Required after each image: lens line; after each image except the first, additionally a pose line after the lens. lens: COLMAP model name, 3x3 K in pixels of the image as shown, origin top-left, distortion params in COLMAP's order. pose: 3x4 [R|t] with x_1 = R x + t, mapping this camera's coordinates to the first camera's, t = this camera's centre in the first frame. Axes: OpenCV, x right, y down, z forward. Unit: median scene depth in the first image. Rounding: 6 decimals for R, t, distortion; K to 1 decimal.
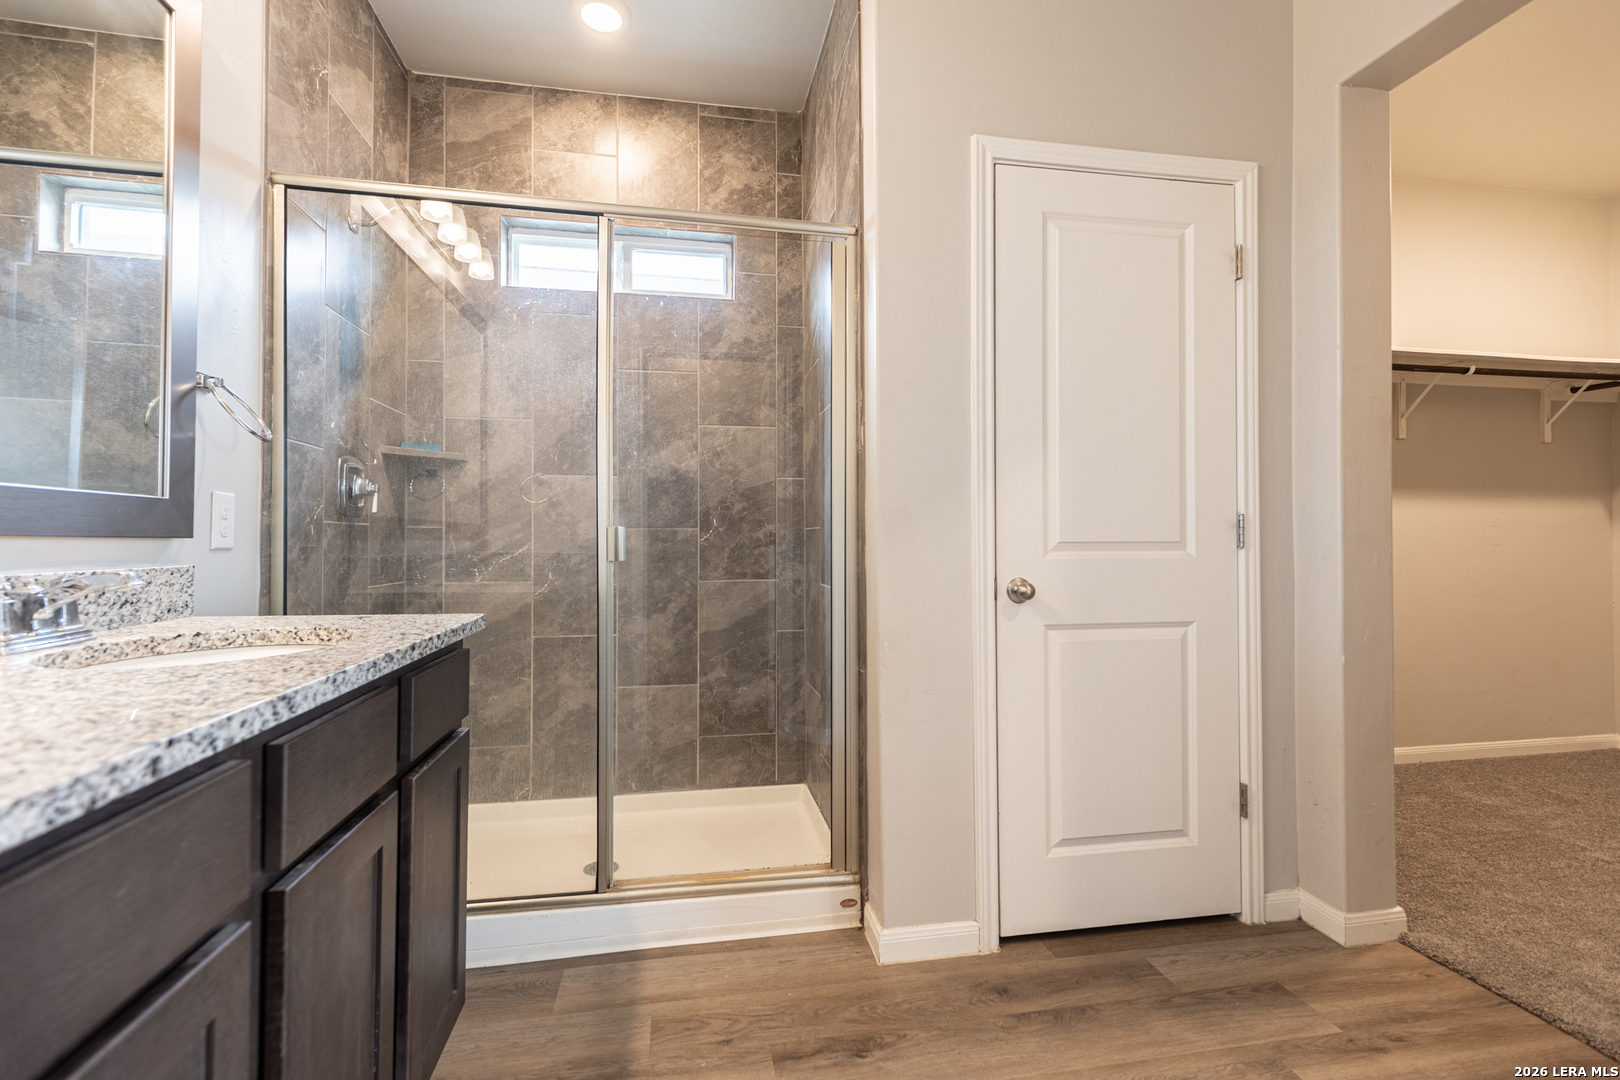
lens RADIAL K [[728.2, 0, 815.7], [0, 728.2, 538.6], [0, 0, 1]] dist [0.006571, -0.001109]
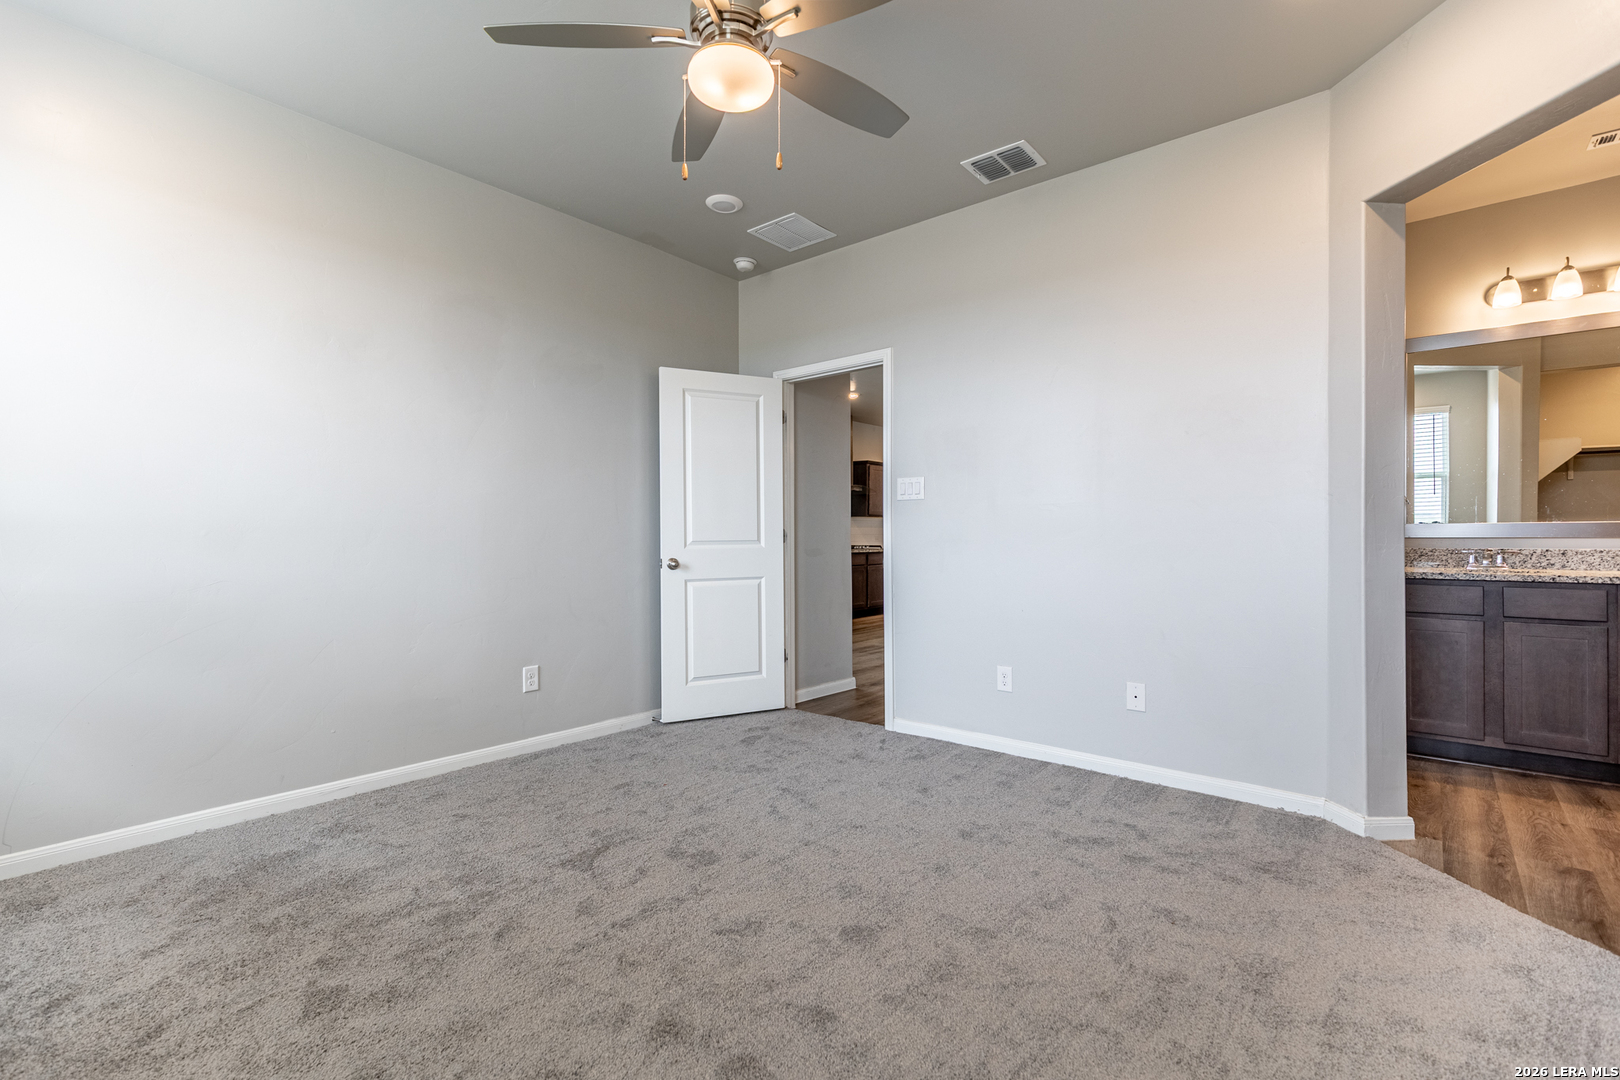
lens RADIAL K [[728.2, 0, 810.4], [0, 728.2, 536.4], [0, 0, 1]] dist [0.006571, -0.001109]
pose [[-0.768806, 0.002103, -0.639478, 1.968946], [0.004361, 0.999989, -0.001954, -0.009276], [0.639467, -0.004291, -0.768807, 0.462051]]
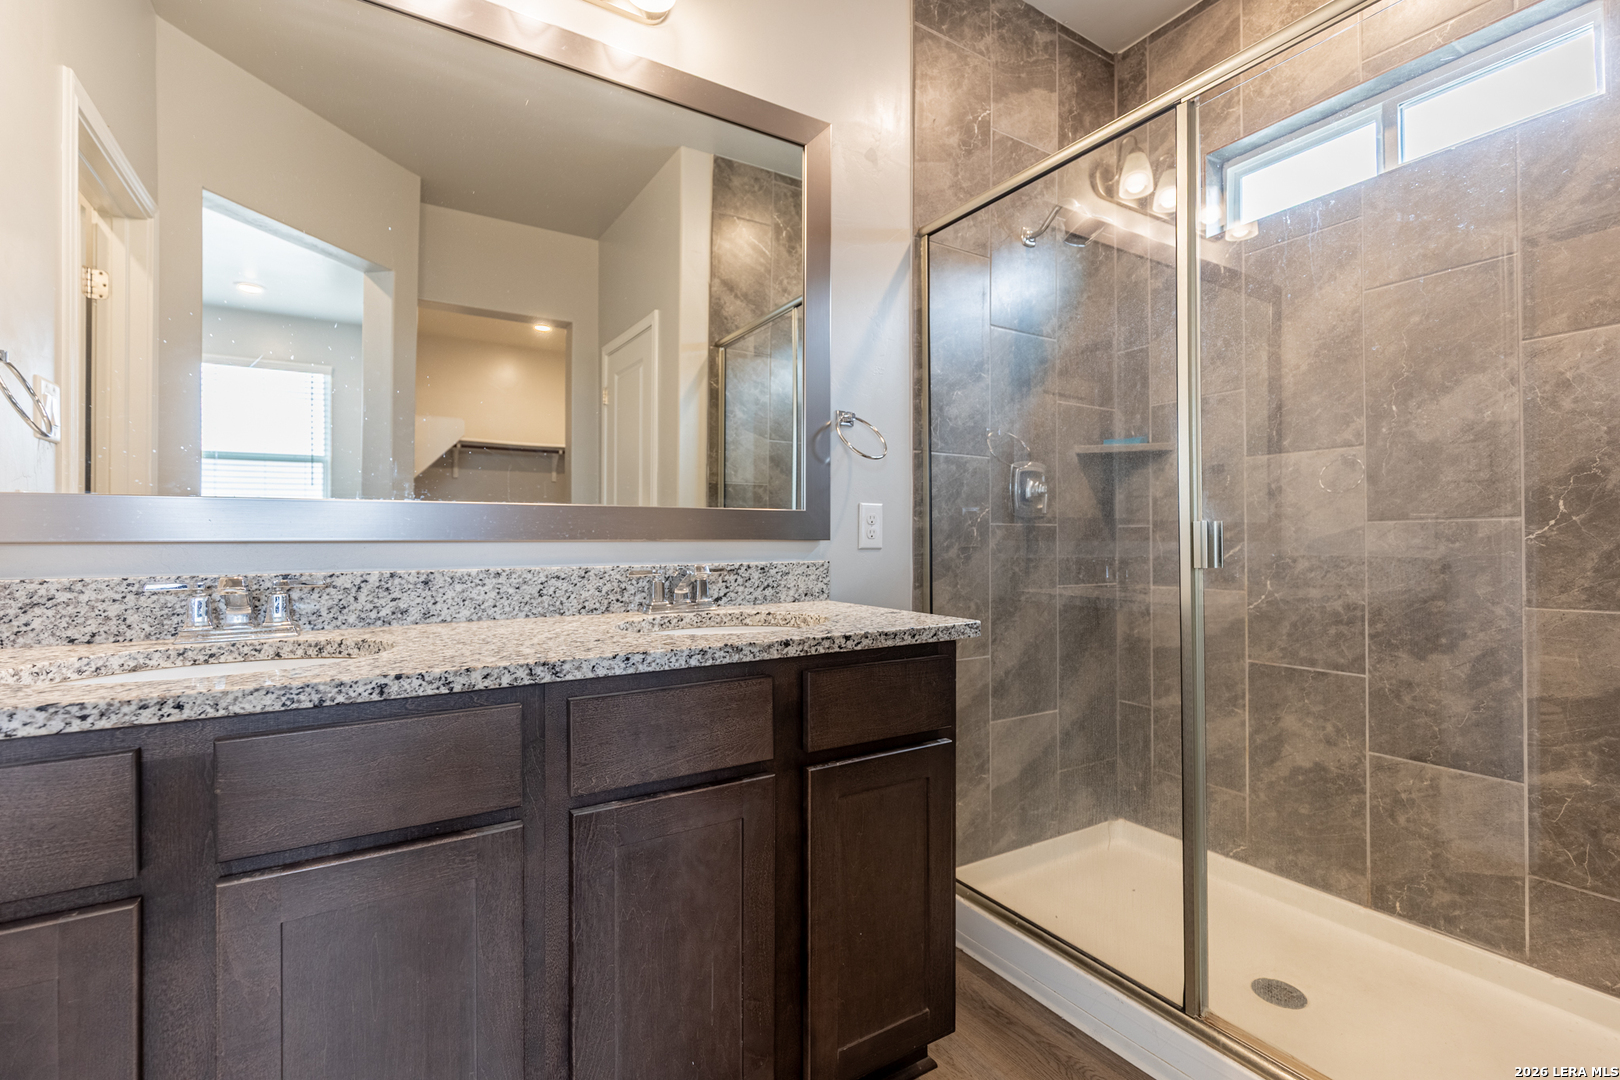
lens RADIAL K [[728.2, 0, 817.3], [0, 728.2, 536.9], [0, 0, 1]] dist [0.006571, -0.001109]
pose [[0.371725, -0.008442, -0.928305, 0.242423], [0.007423, 0.999954, -0.006121, 0.000899], [0.928313, -0.004615, 0.371770, 0.352959]]
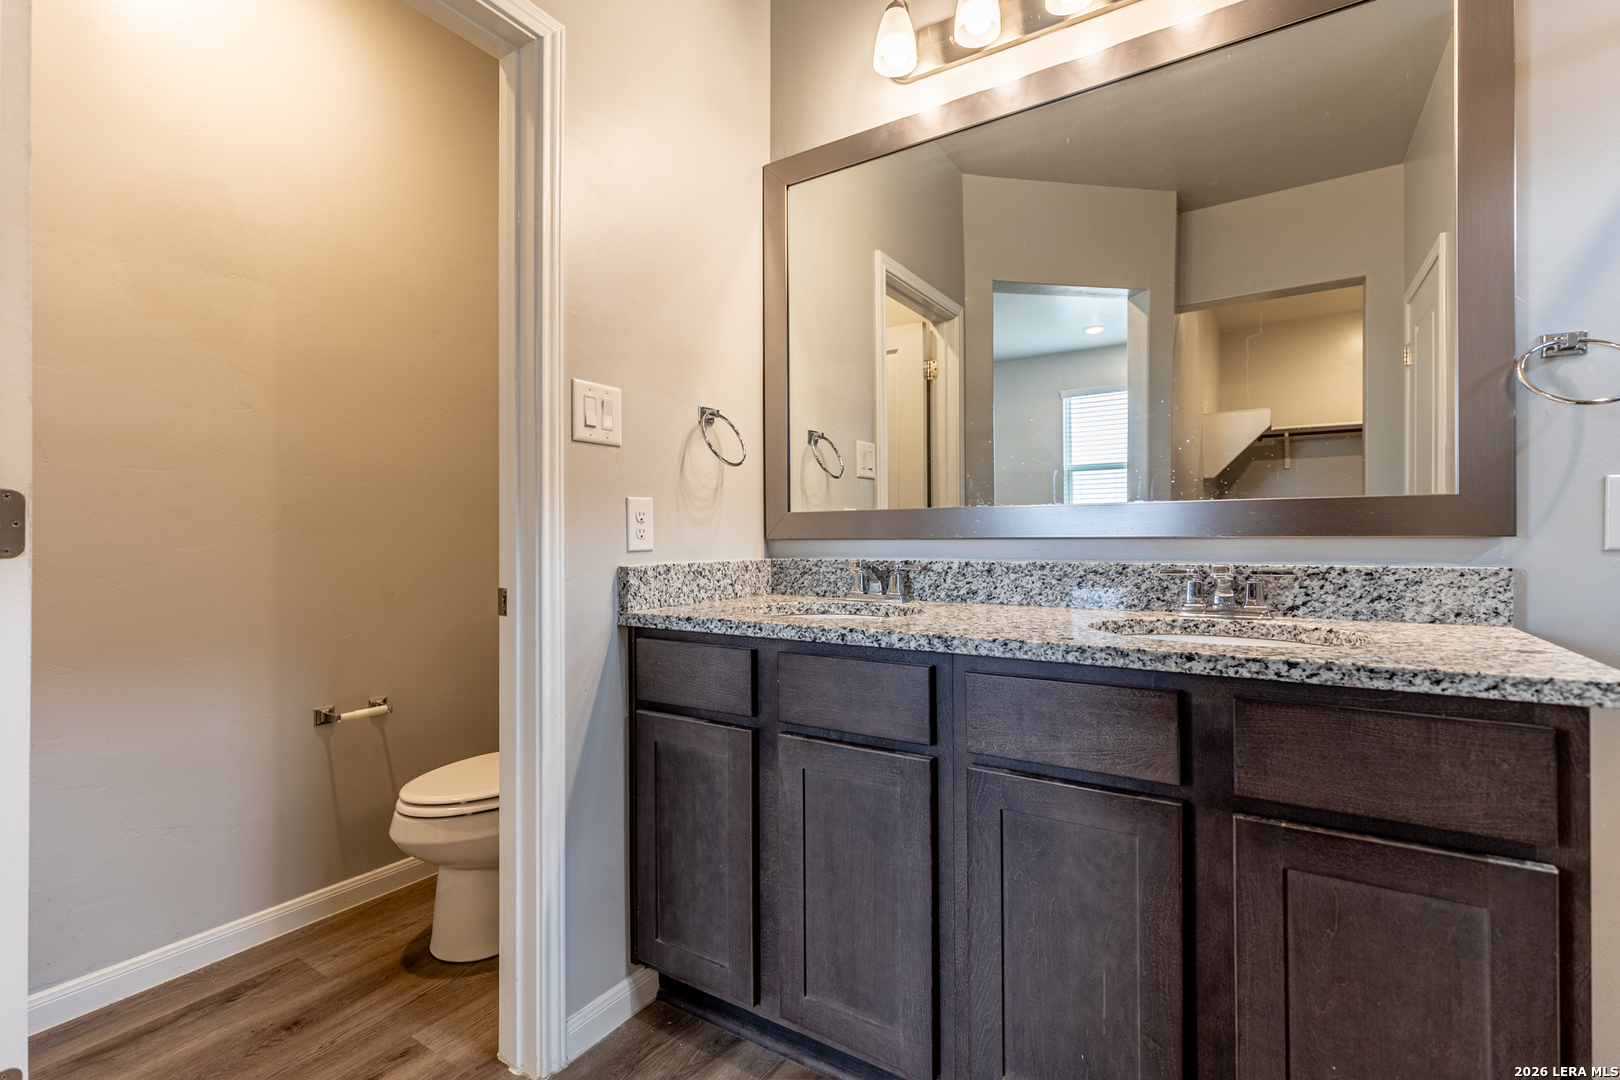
lens RADIAL K [[728.2, 0, 817.8], [0, 728.2, 536.2], [0, 0, 1]] dist [0.006571, -0.001109]
pose [[-0.677072, -0.001714, -0.735915, 0.239102], [0.004786, 0.999966, -0.006733, 0.000634], [0.735902, -0.008081, -0.677040, 0.693911]]
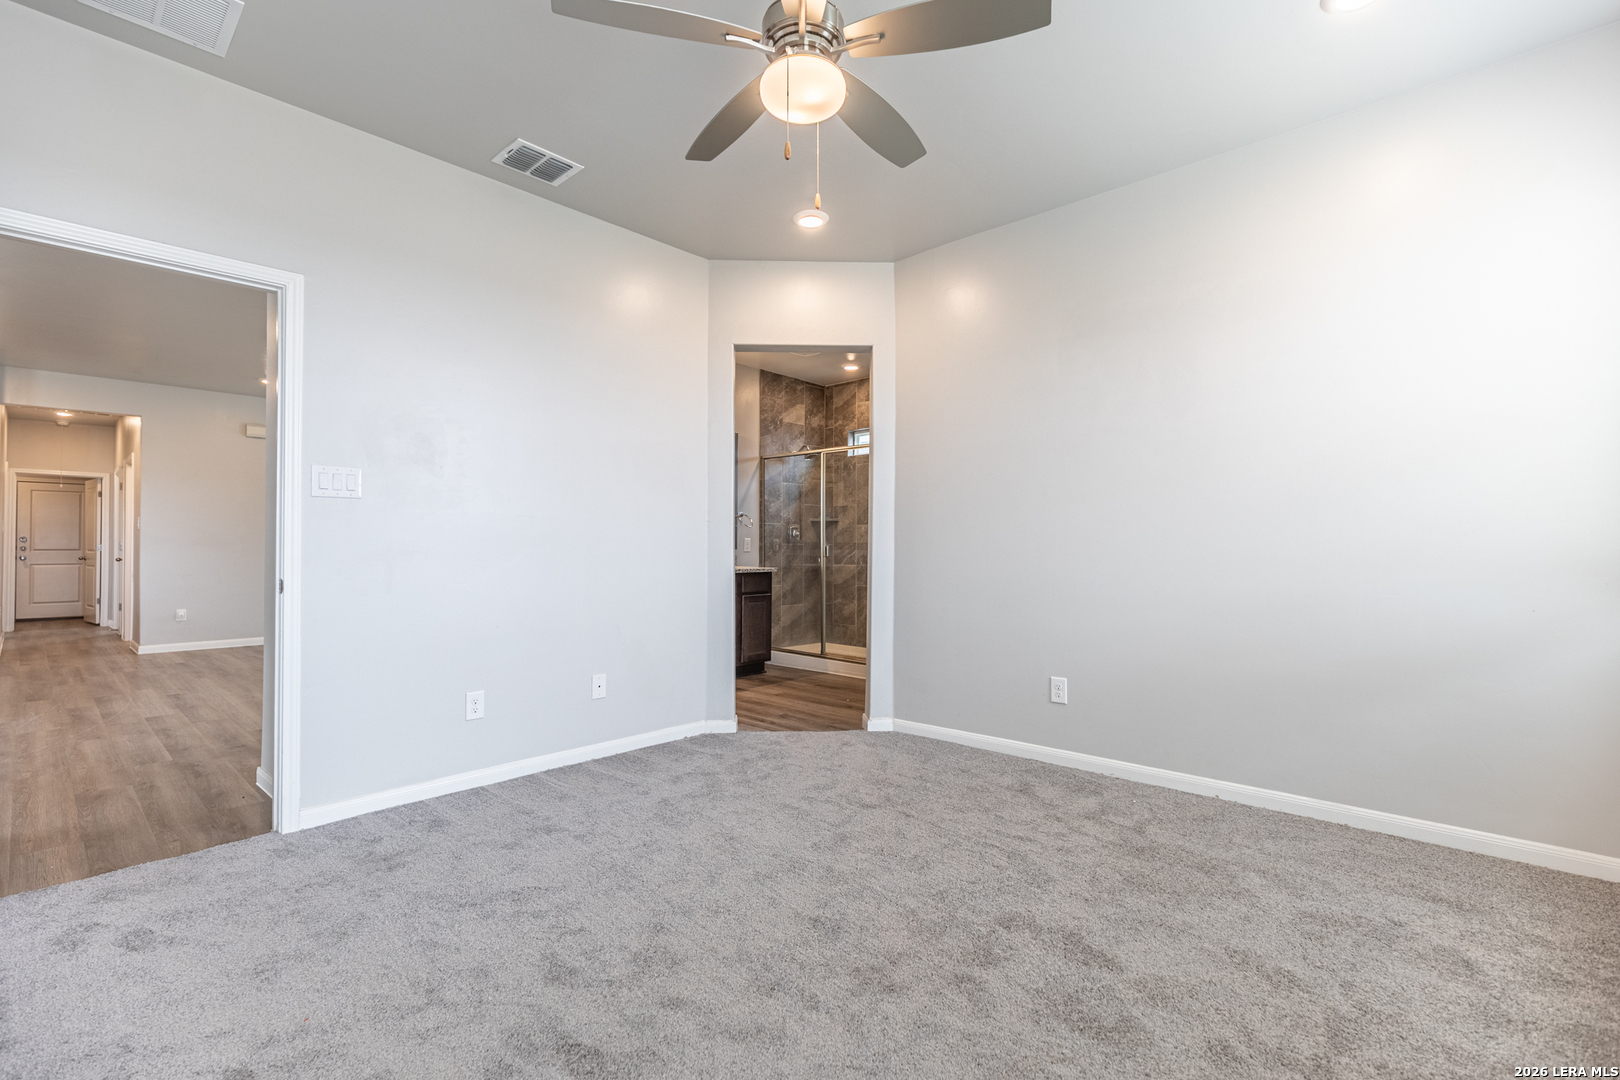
lens RADIAL K [[728.2, 0, 821.4], [0, 728.2, 541.0], [0, 0, 1]] dist [0.006571, -0.001109]
pose [[0.604920, -0.005996, -0.796263, 2.216771], [0.001012, 0.999977, -0.006761, -0.014942], [0.796285, 0.003284, 0.604912, -0.959971]]
